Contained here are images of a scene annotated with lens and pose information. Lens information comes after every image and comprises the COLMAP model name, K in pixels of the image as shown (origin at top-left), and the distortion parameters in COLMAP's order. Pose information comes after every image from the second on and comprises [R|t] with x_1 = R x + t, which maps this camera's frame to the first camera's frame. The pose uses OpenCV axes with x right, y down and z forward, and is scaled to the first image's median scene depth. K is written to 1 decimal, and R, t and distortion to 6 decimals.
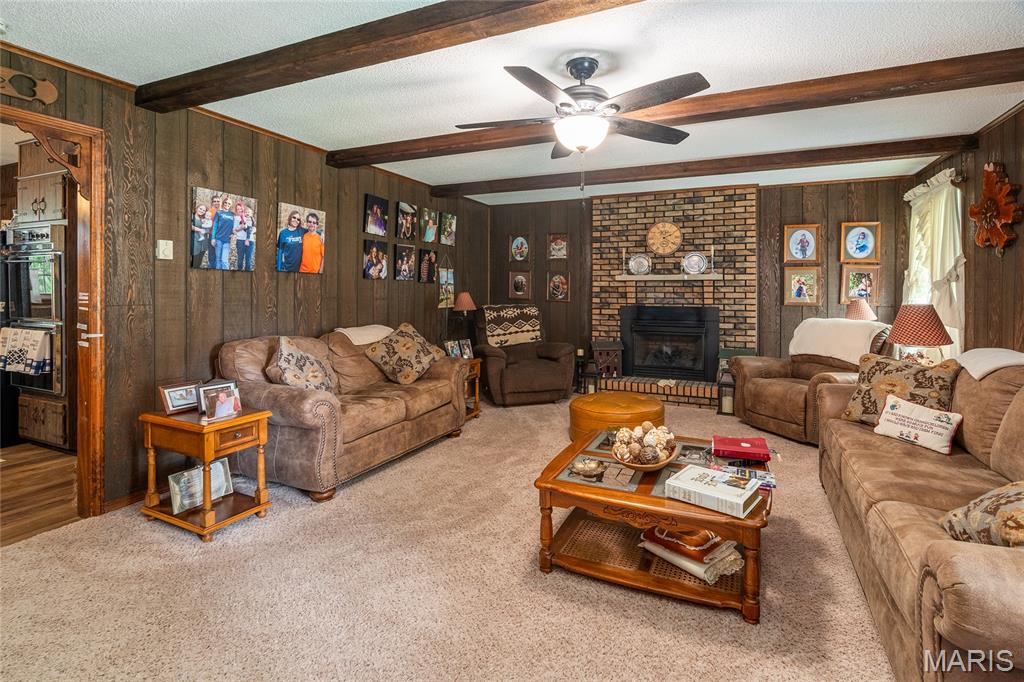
lens RADIAL K [[488.9, 0, 532.6], [0, 488.9, 286.5], [0, 0, 1]] dist [0.001232, 0.003461]
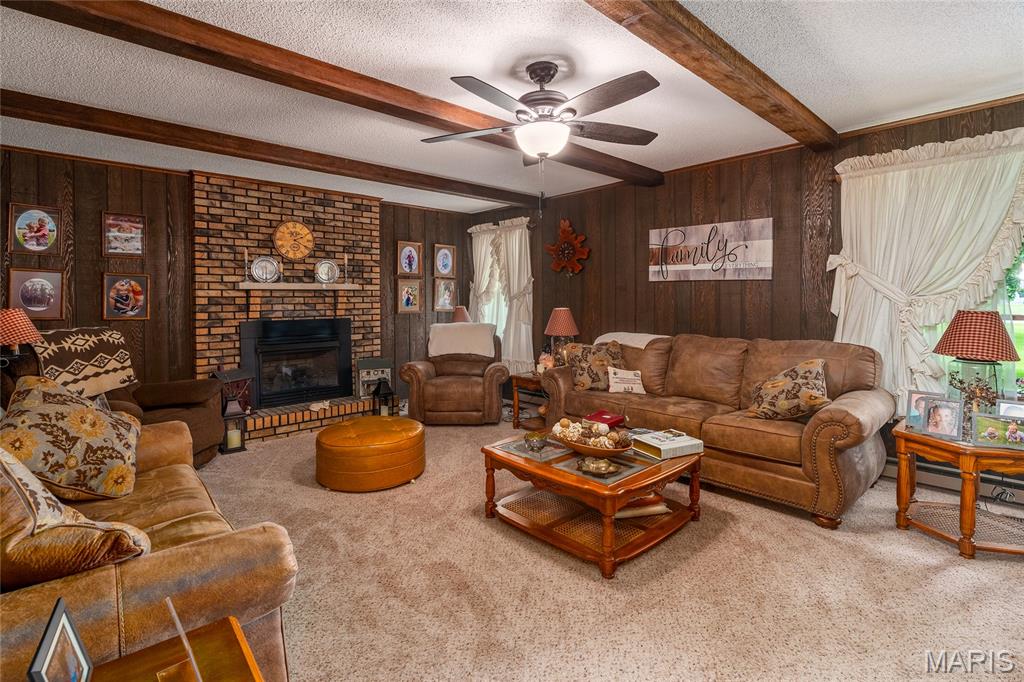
lens RADIAL K [[488.9, 0, 536.6], [0, 488.9, 299.8], [0, 0, 1]] dist [0.001232, 0.003461]
pose [[0.397742, -0.006650, 0.917473, -0.355405], [0.000900, 0.999976, 0.006857, -0.000229], [-0.917497, -0.001902, 0.397738, 0.272276]]
